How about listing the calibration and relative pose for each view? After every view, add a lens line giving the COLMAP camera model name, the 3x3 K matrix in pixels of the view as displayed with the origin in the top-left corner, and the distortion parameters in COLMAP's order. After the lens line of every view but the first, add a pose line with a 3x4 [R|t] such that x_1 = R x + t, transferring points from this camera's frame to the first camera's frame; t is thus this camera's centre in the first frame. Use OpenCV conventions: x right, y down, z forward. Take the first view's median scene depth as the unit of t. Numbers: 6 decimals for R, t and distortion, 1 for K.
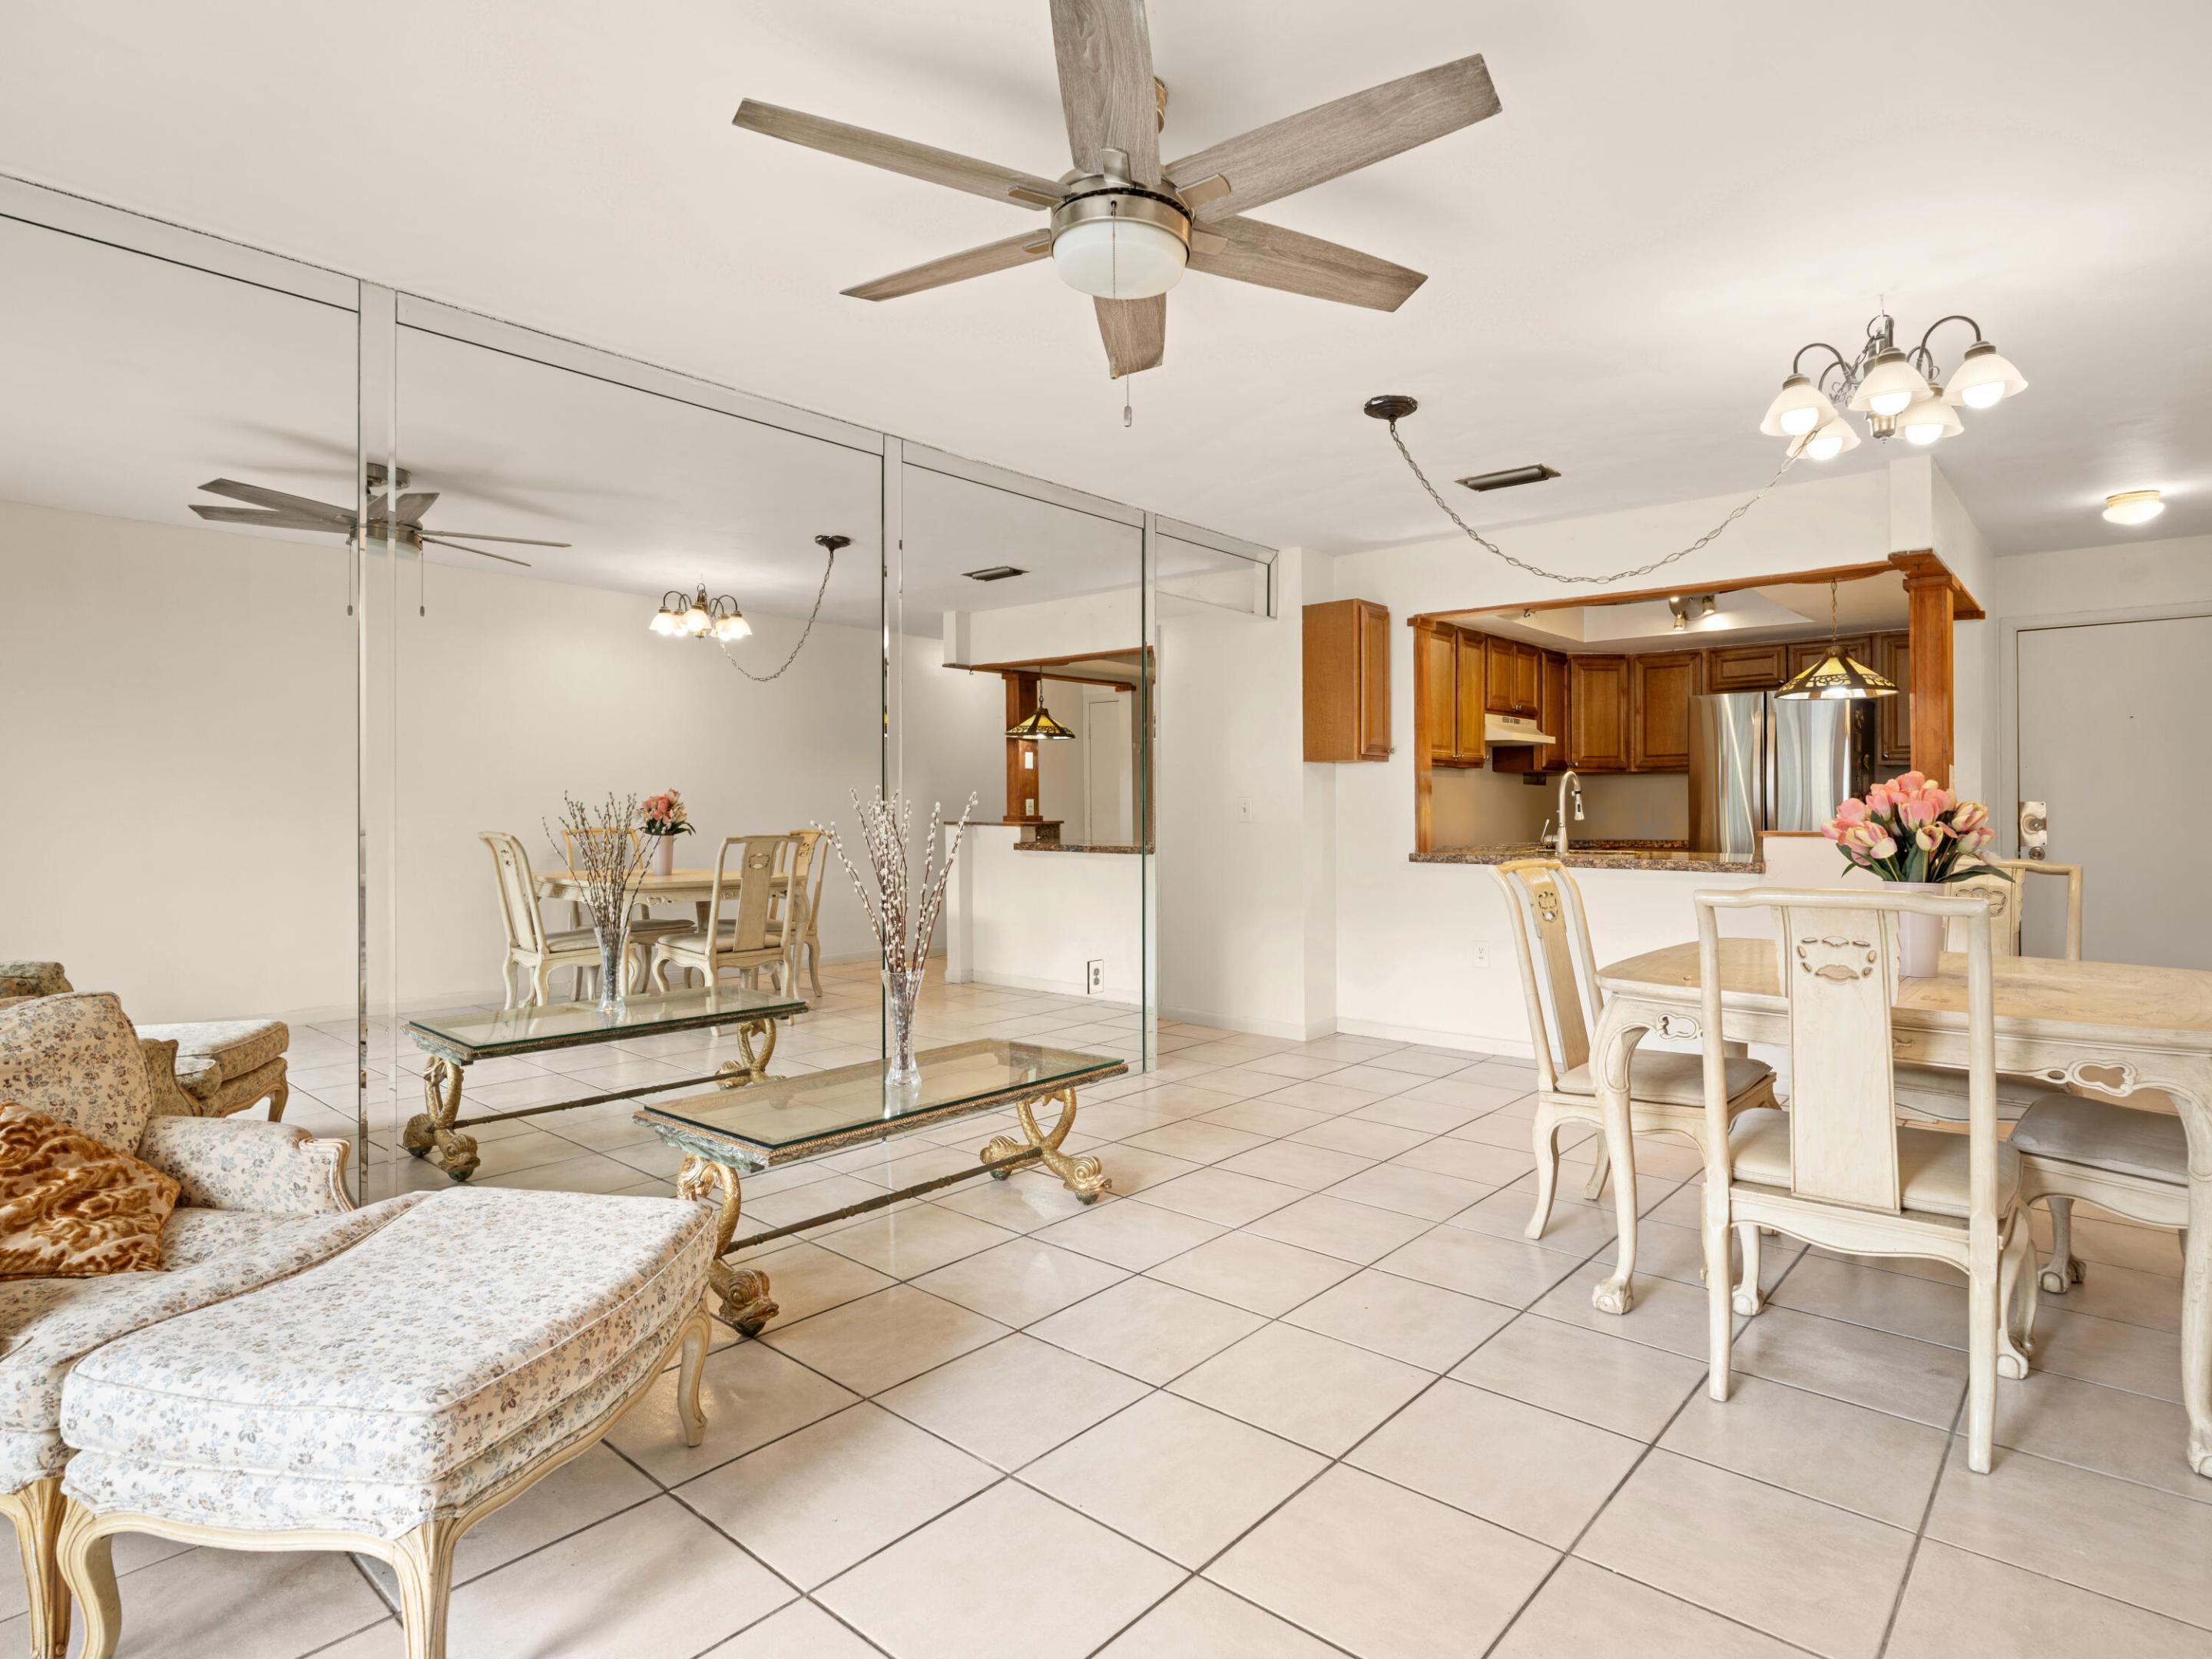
lens RADIAL K [[1195.4, 0, 1179.2], [0, 1195.4, 868.3], [0, 0, 1]] dist [-0.004370, 0.001090]
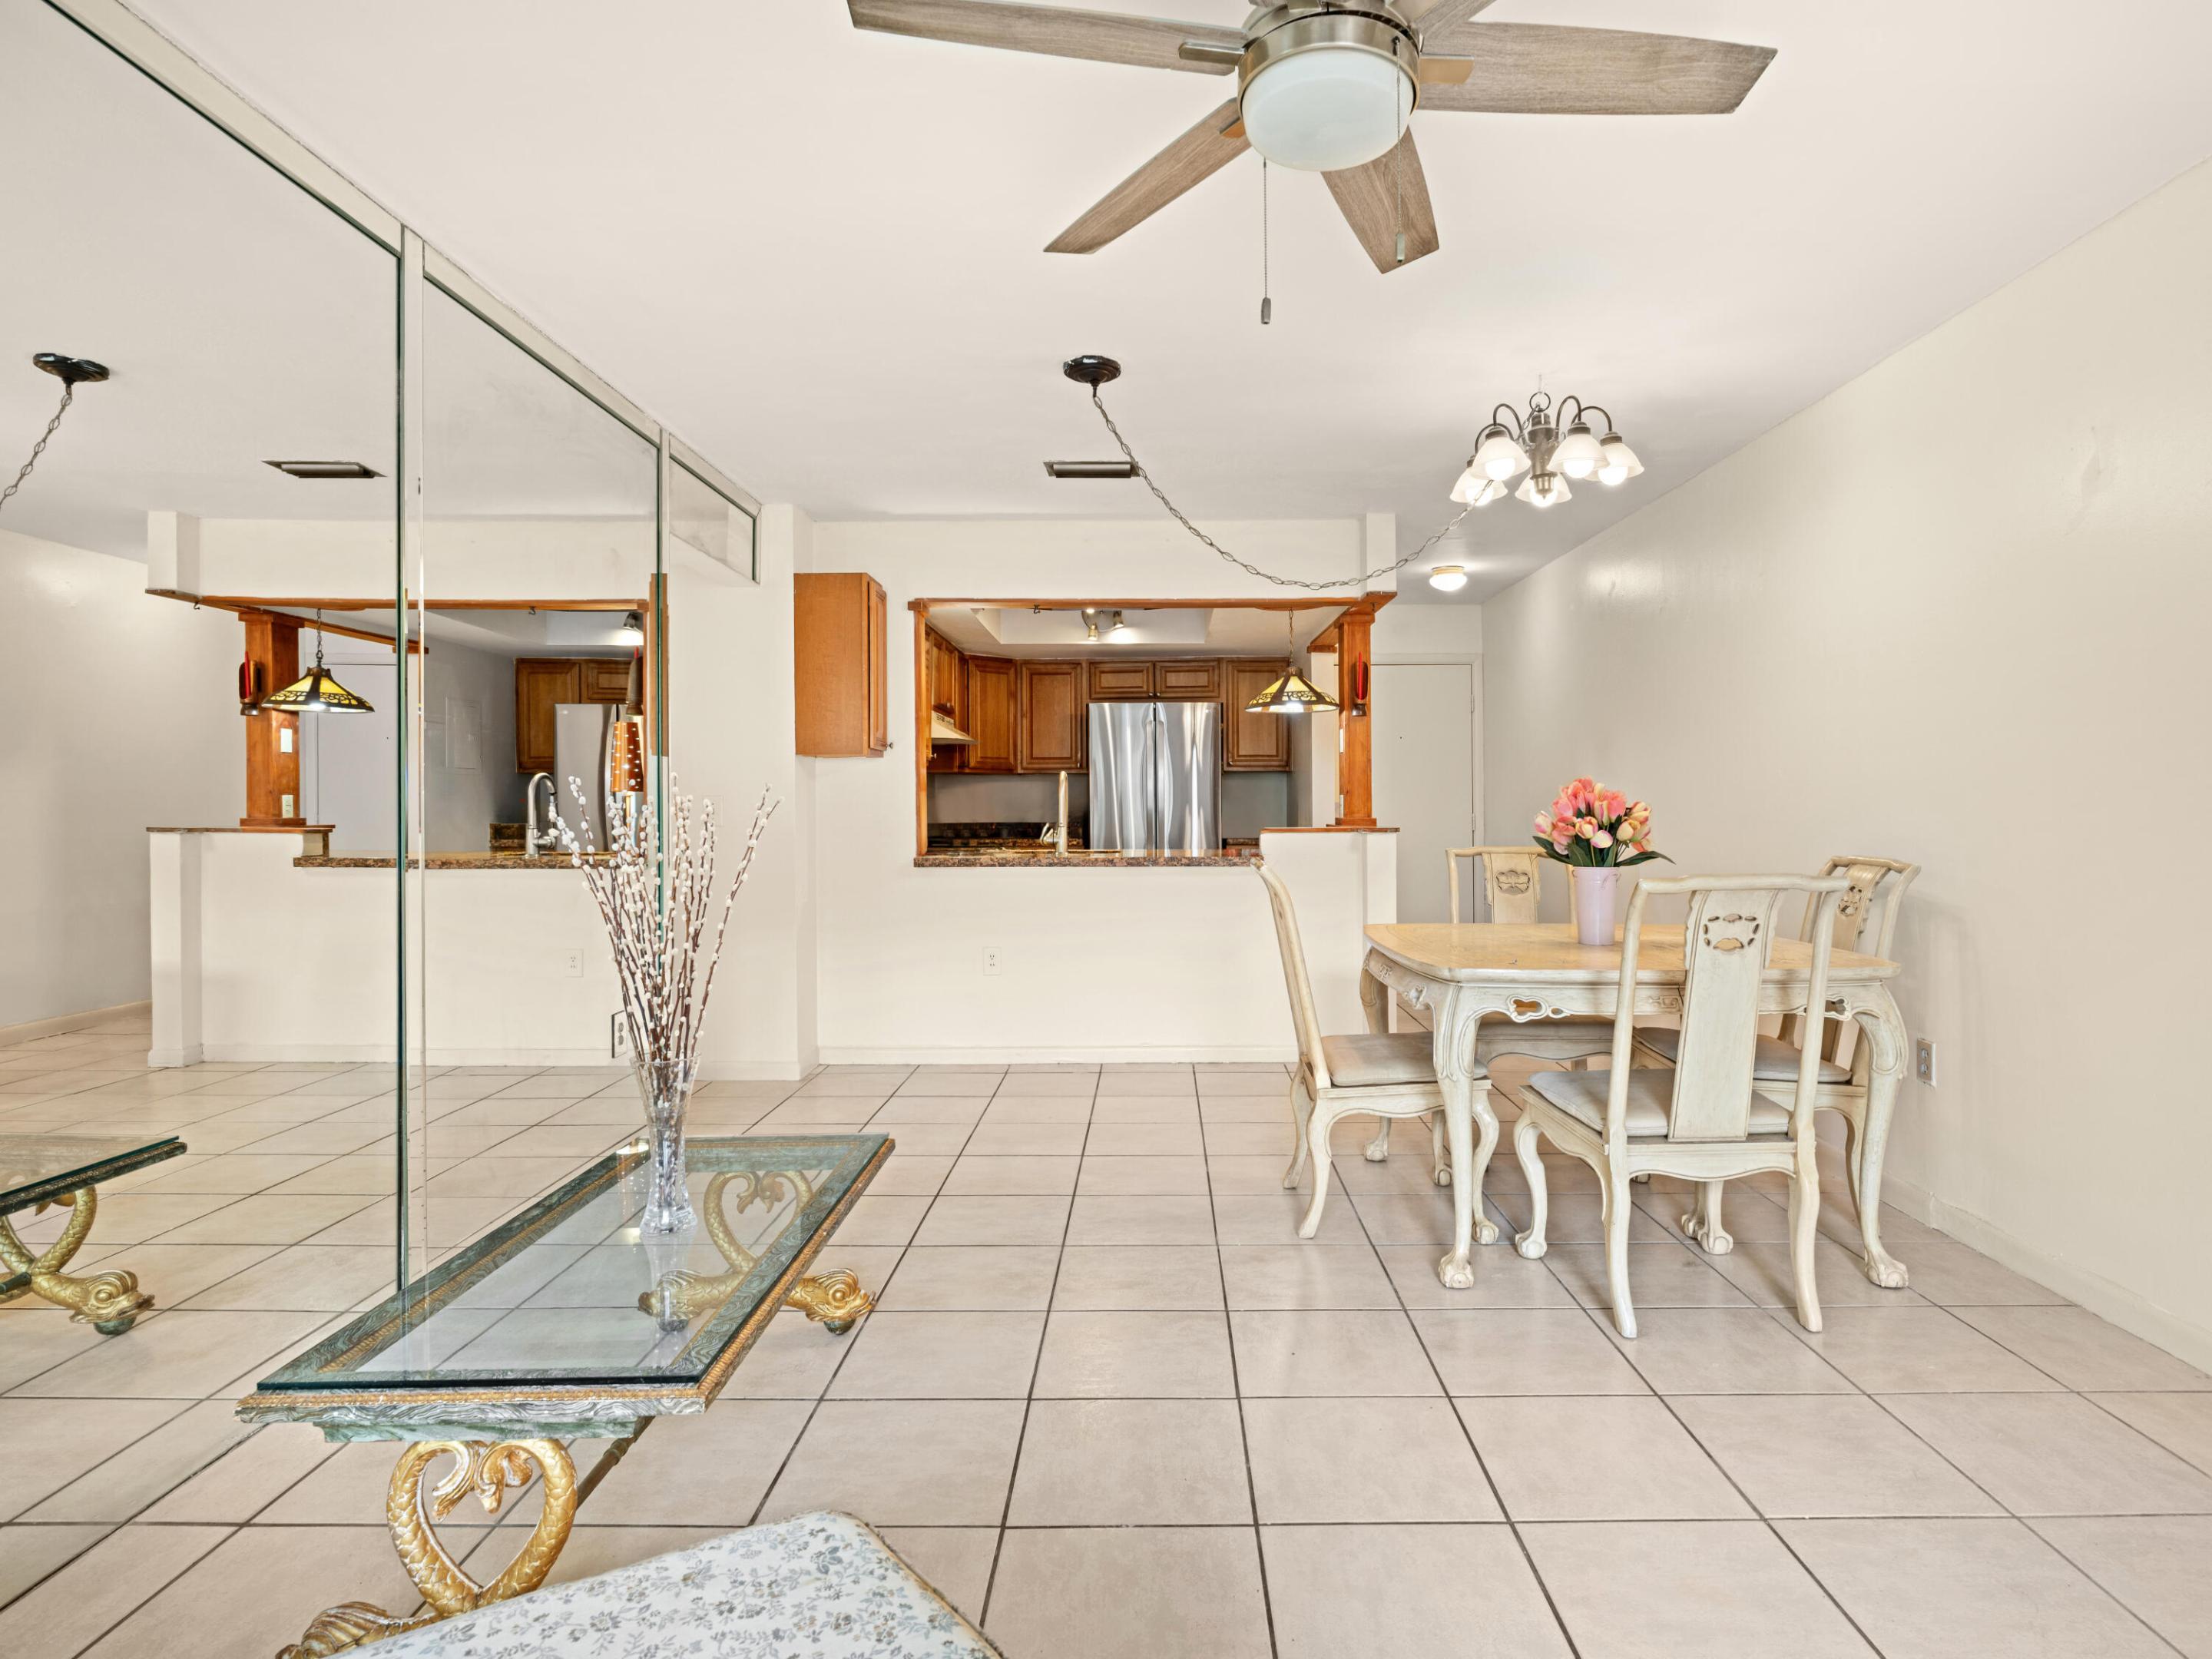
lens RADIAL K [[1160.2, 0, 1110.2], [0, 1160.2, 872.0], [0, 0, 1]] dist [-0.014587, -0.000150]
pose [[0.765800, -0.035467, 0.642100, -0.246532], [0.032729, 0.999334, 0.016165, -0.008655], [-0.642246, 0.008636, 0.766450, 0.198896]]
